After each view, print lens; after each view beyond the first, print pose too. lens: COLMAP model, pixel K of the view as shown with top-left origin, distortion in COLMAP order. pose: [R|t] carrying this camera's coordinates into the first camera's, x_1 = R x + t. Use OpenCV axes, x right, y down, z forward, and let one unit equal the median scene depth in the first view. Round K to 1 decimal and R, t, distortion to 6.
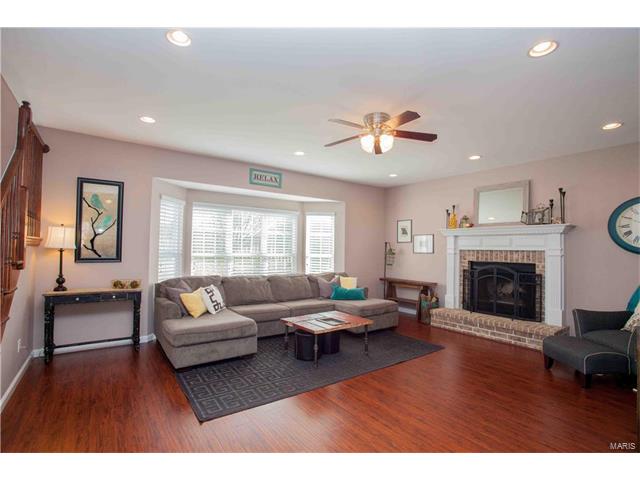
lens RADIAL K [[311.4, 0, 316.4], [0, 311.4, 239.2], [0, 0, 1]] dist [-0.063434, 0.022638]
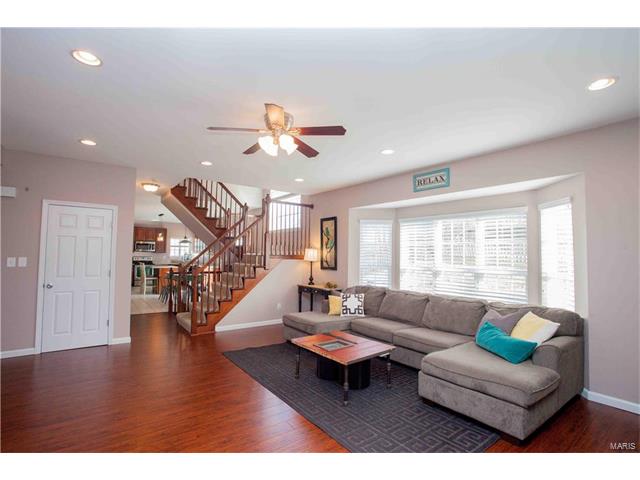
lens RADIAL K [[311.4, 0, 316.4], [0, 311.4, 239.2], [0, 0, 1]] dist [-0.063434, 0.022638]
pose [[0.024403, -0.066314, -0.997500, 0.794075], [0.015405, 0.997704, -0.065951, 0.020054], [0.999584, -0.013758, 0.025368, 0.786300]]
